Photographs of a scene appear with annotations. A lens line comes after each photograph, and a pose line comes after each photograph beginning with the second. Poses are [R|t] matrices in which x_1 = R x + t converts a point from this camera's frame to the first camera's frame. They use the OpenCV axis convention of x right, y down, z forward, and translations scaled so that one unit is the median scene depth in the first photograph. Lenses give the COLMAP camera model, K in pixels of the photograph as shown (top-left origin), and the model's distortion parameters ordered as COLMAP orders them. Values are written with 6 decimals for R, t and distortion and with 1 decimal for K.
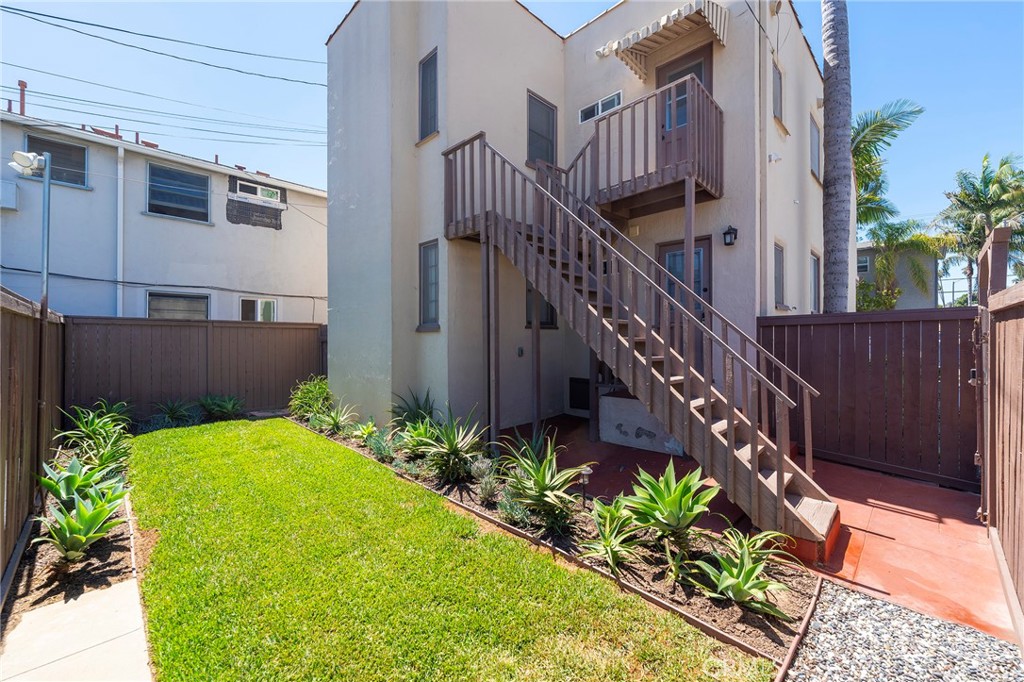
lens RADIAL K [[414.8, 0, 512.1], [0, 414.8, 343.4], [0, 0, 1]] dist [-0.000339, -0.000364]
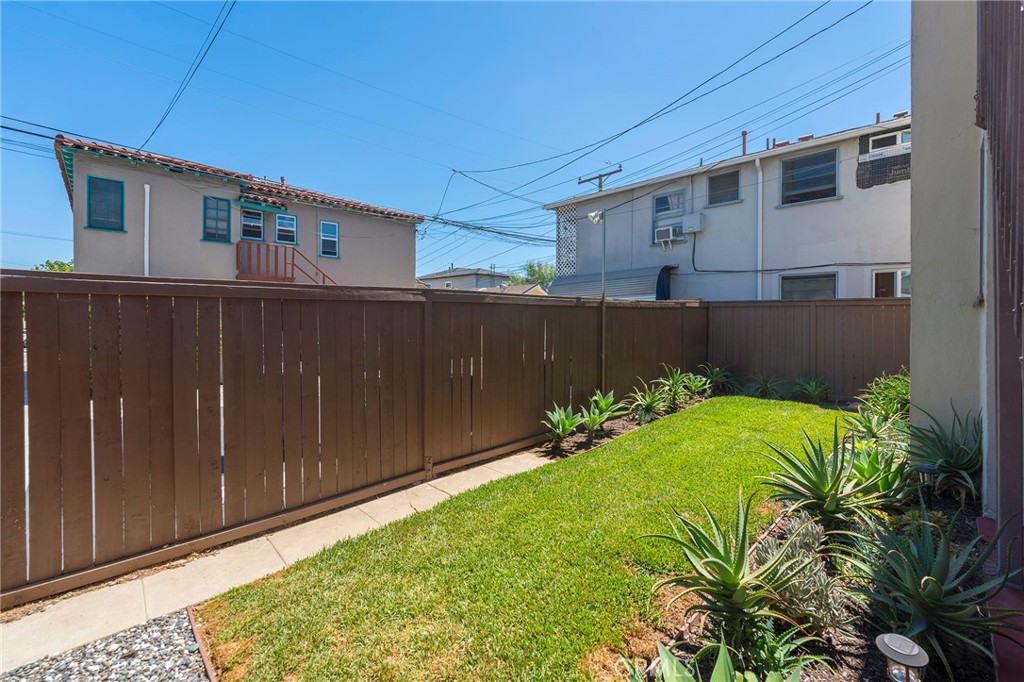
lens RADIAL K [[424.1, 0, 513.9], [0, 424.1, 323.5], [0, 0, 1]] dist [-0.001288, -0.000286]
pose [[-0.013864, 0.013830, -0.999808, 0.277417], [-0.015181, 0.999786, 0.014040, -0.002539], [0.999789, 0.015373, -0.013651, 0.297700]]
